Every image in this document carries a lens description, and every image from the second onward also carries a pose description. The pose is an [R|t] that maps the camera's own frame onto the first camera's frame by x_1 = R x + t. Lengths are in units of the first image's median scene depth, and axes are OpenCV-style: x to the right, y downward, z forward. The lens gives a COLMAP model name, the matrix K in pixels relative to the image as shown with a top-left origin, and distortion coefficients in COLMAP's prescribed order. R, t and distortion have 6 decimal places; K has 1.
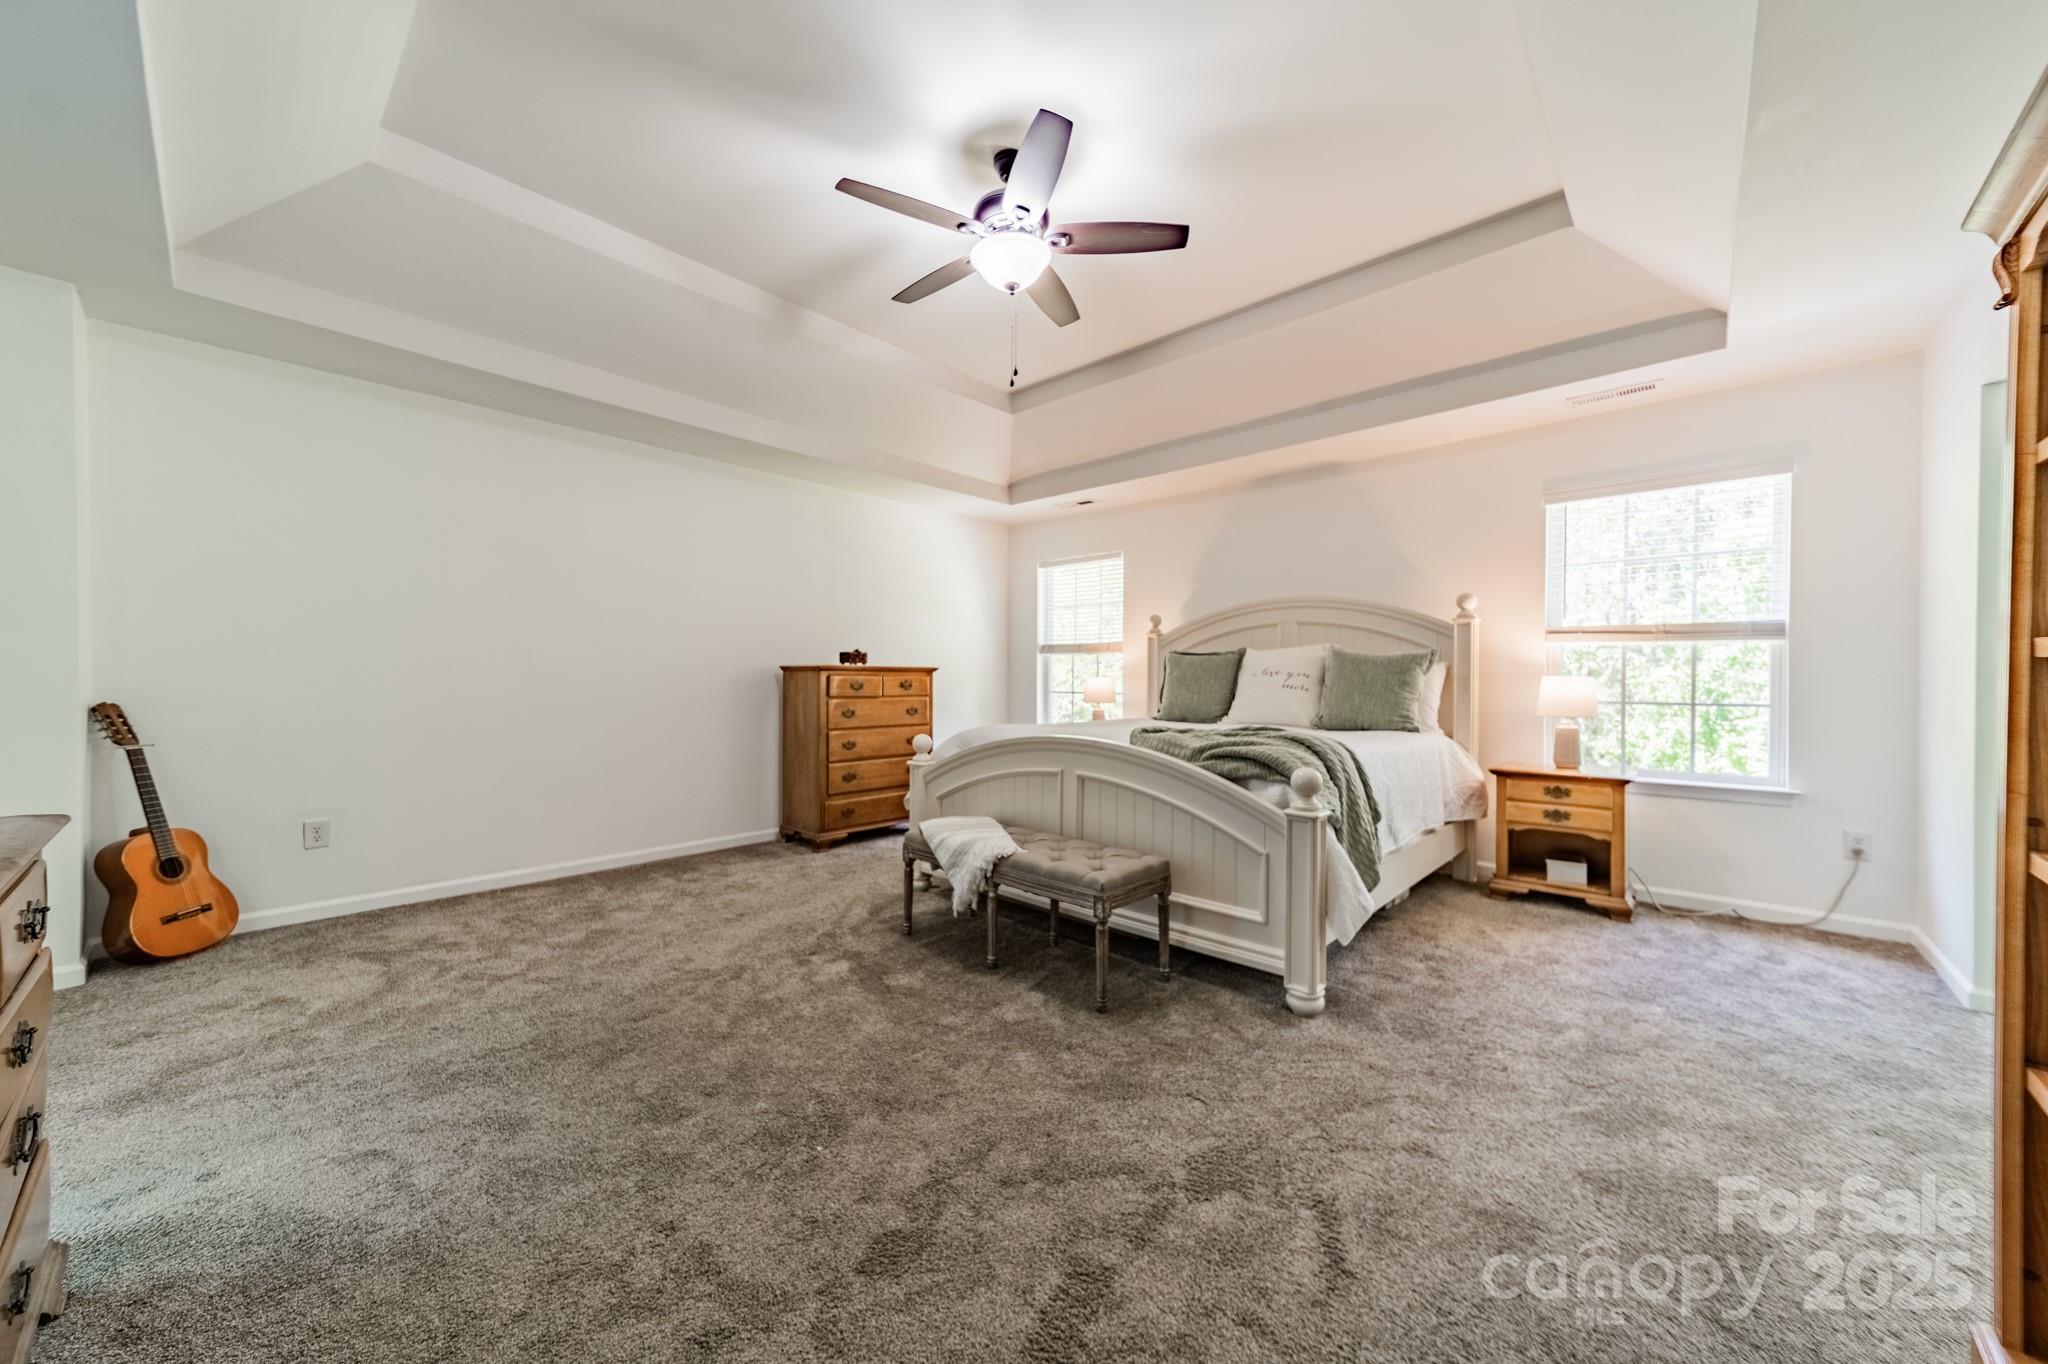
lens RADIAL K [[723.0, 0, 1041.7], [0, 723.0, 688.2], [0, 0, 1]] dist [0.005899, 0.000231]
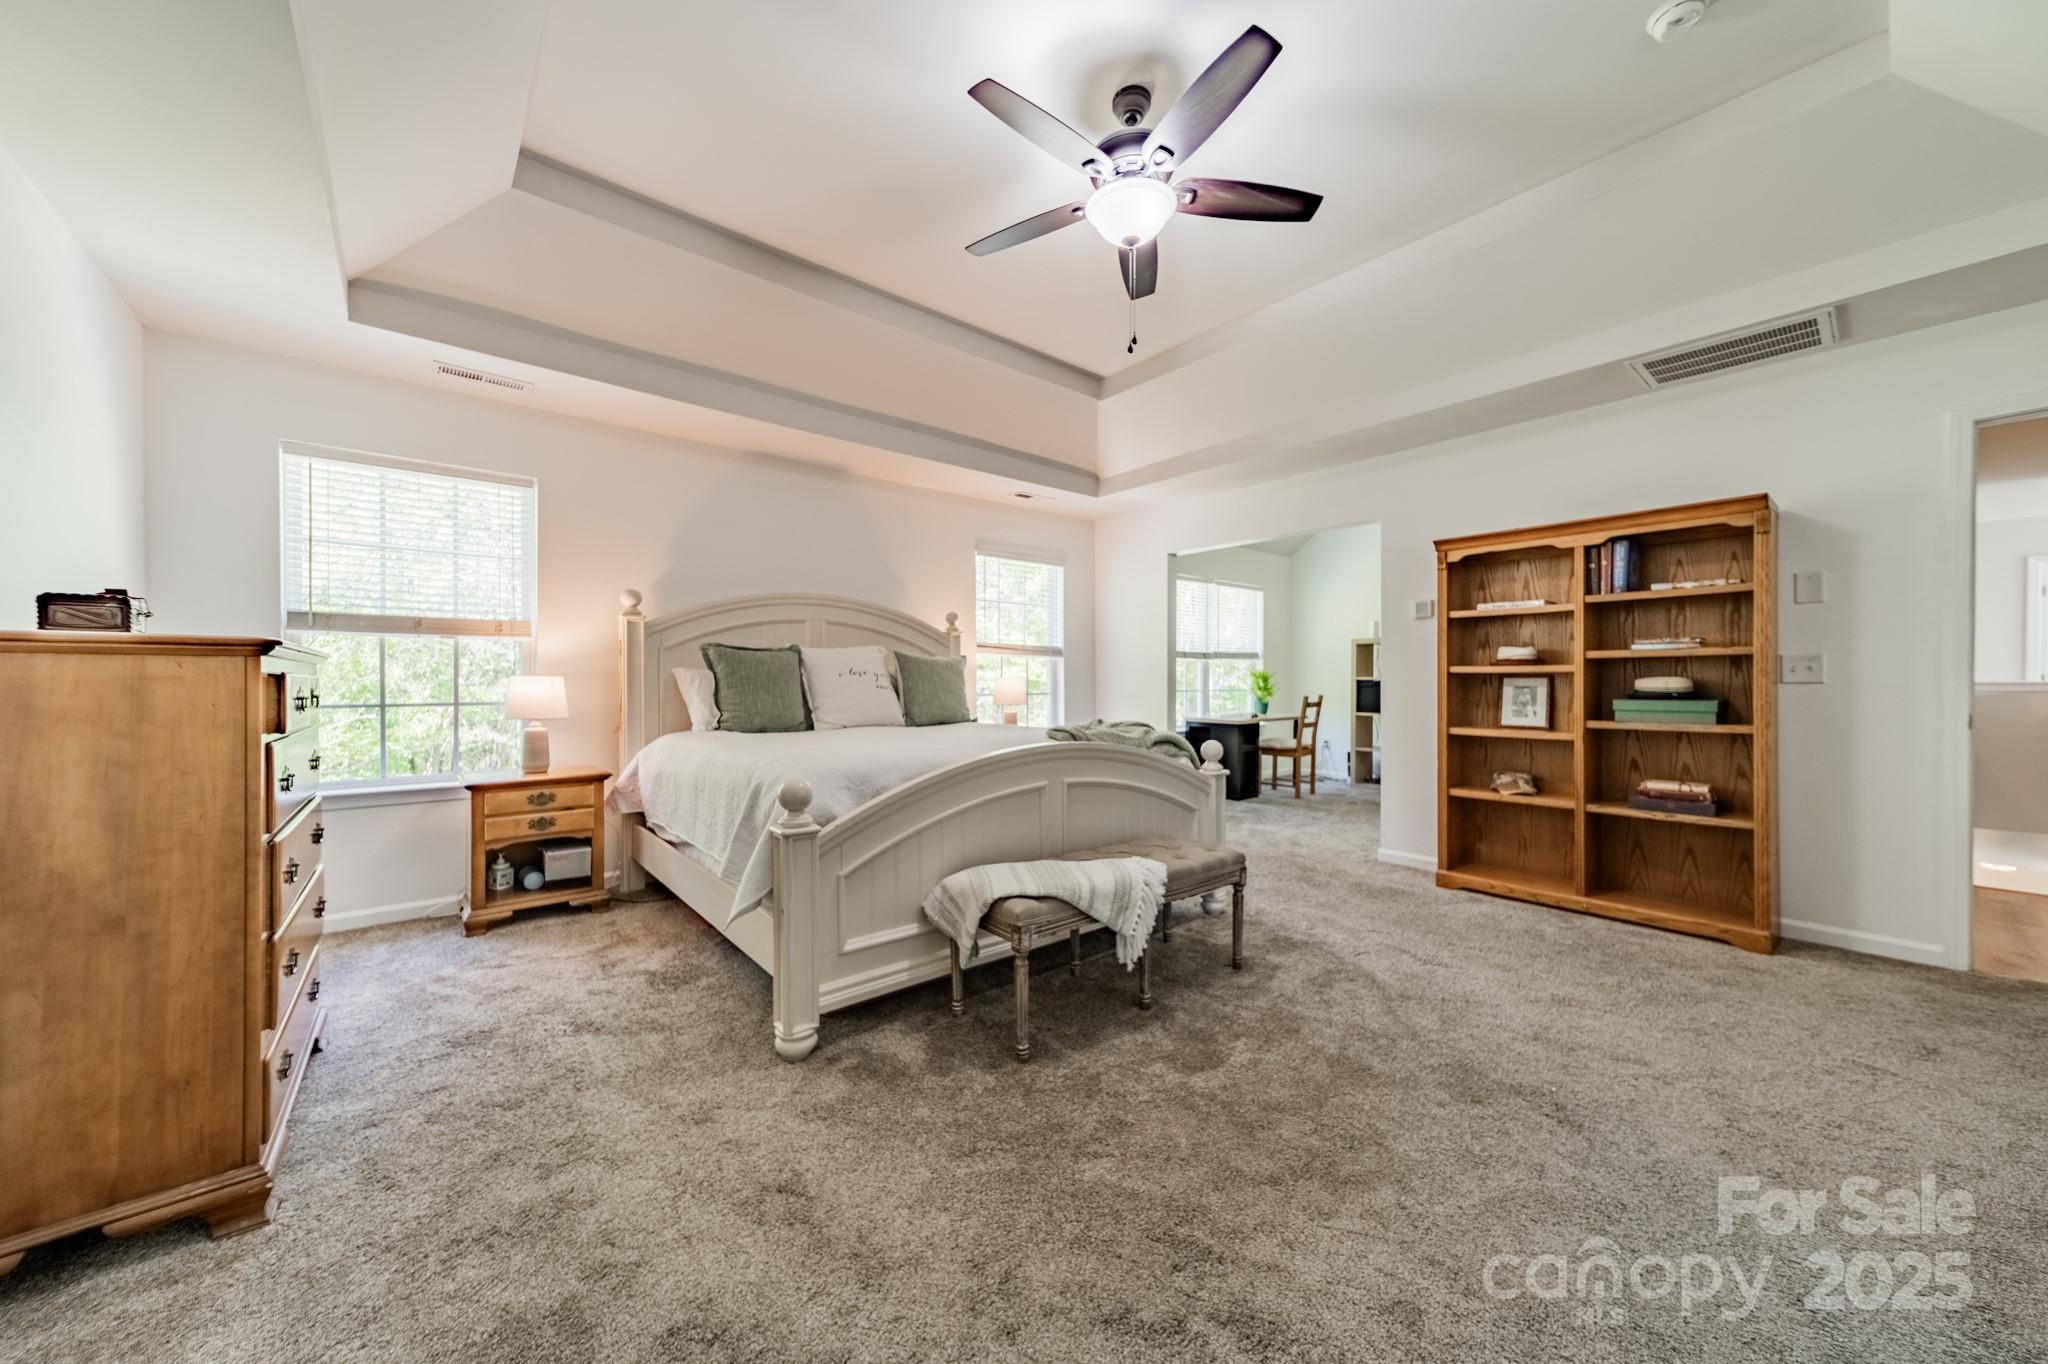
lens RADIAL K [[723.0, 0, 1040.9], [0, 723.0, 676.4], [0, 0, 1]] dist [0.005899, 0.000231]
pose [[0.129465, 0.006572, 0.991562, -0.520282], [0.019914, 0.999759, -0.009226, -0.003154], [-0.991384, 0.020940, 0.129303, 0.551453]]
